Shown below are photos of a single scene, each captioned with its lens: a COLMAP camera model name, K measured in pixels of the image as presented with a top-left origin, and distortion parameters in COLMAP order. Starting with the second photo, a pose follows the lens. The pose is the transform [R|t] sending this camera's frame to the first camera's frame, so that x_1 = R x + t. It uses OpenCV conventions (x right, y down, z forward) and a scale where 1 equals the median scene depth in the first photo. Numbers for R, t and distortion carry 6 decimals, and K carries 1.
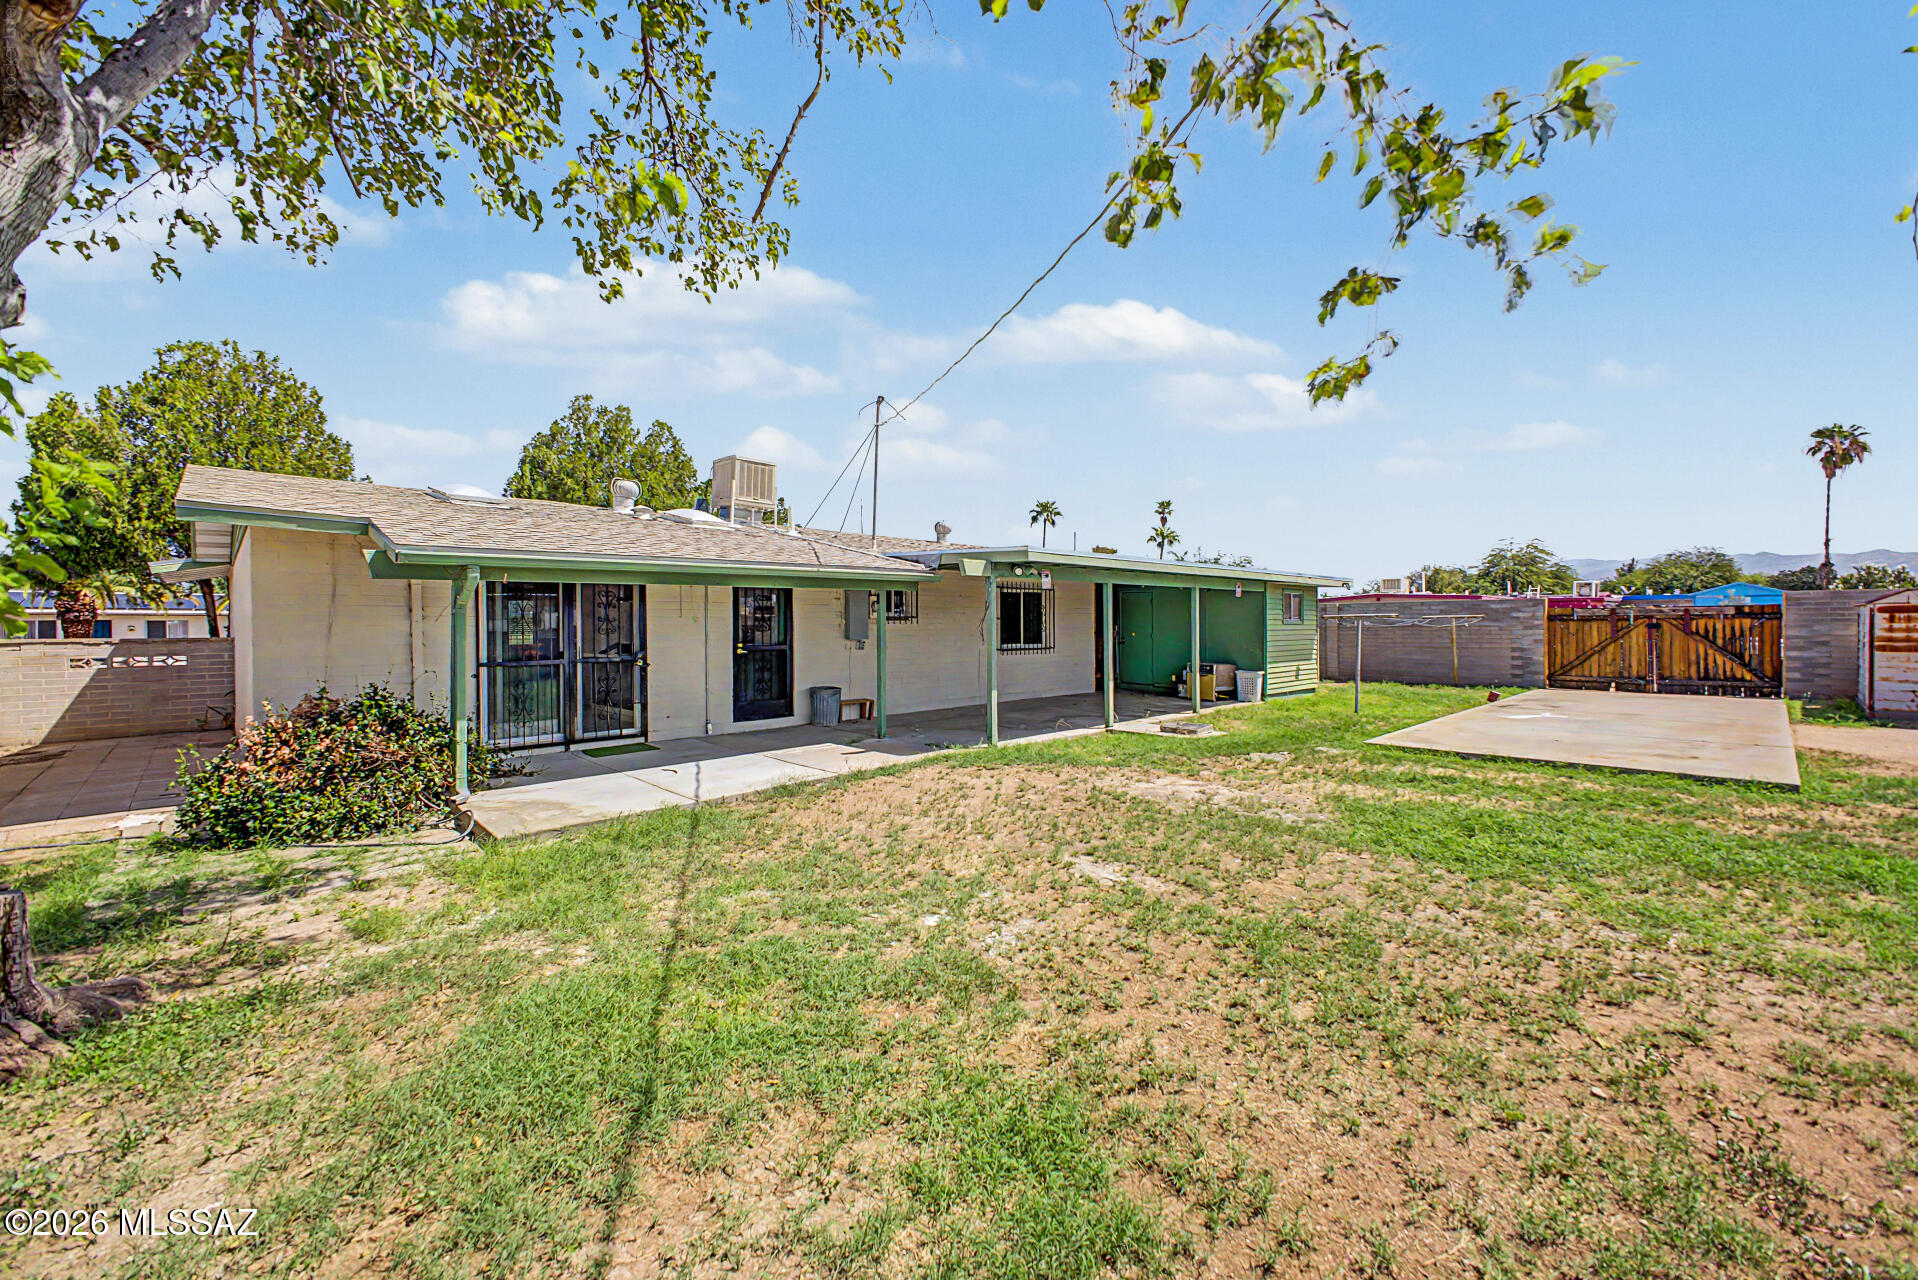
lens RADIAL K [[757.7, 0, 961.6], [0, 757.7, 625.2], [0, 0, 1]] dist [0.001031, -0.000398]
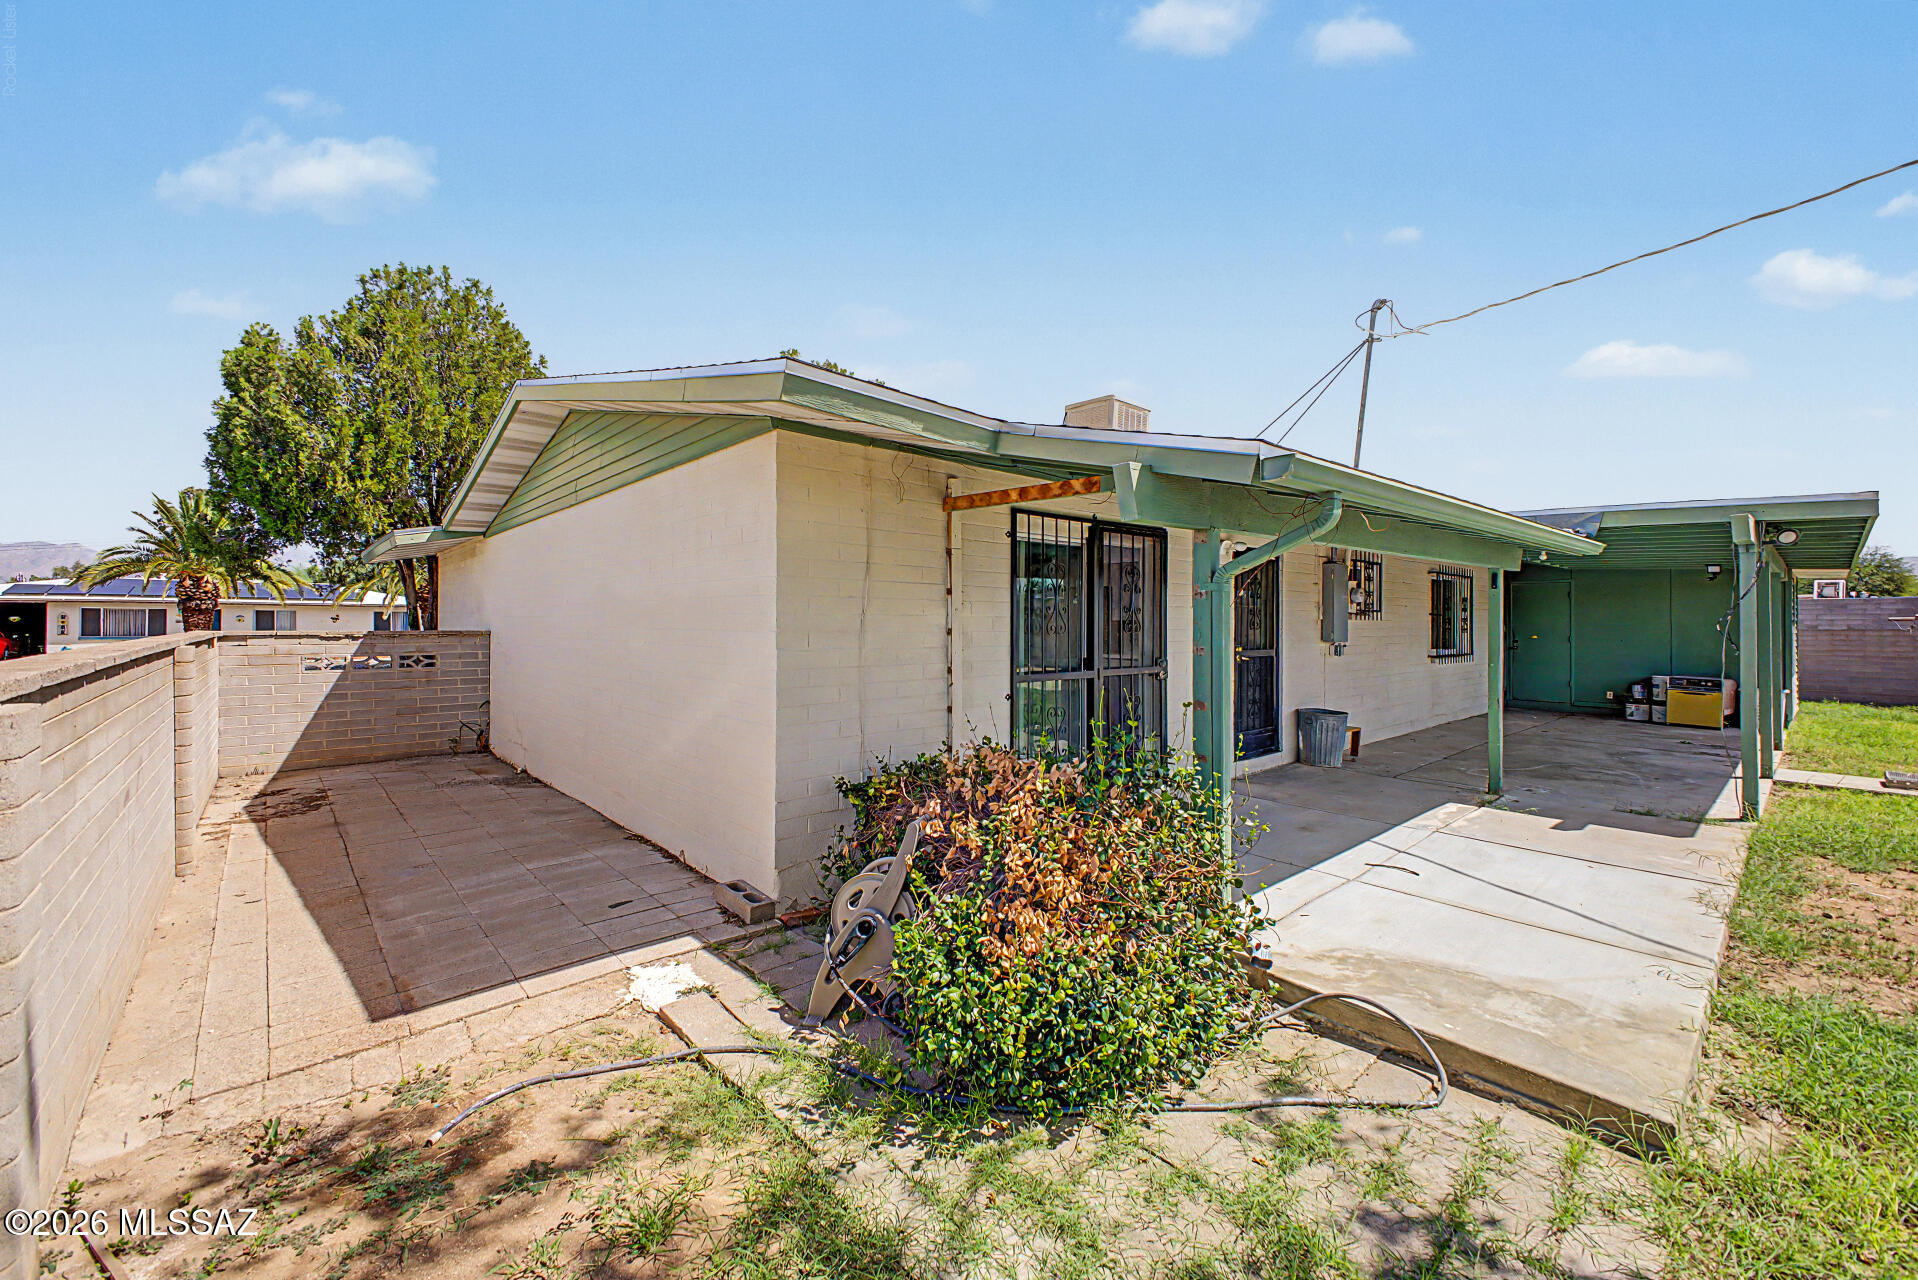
lens RADIAL K [[780.0, 0, 960.0], [0, 780.0, 607.6], [0, 0, 1]] dist [0.009339, -0.000039]
pose [[0.998294, 0.008162, -0.057822, -0.417630], [-0.009291, 0.999771, -0.019284, 0.003026], [0.057651, 0.019788, 0.998141, 0.230545]]
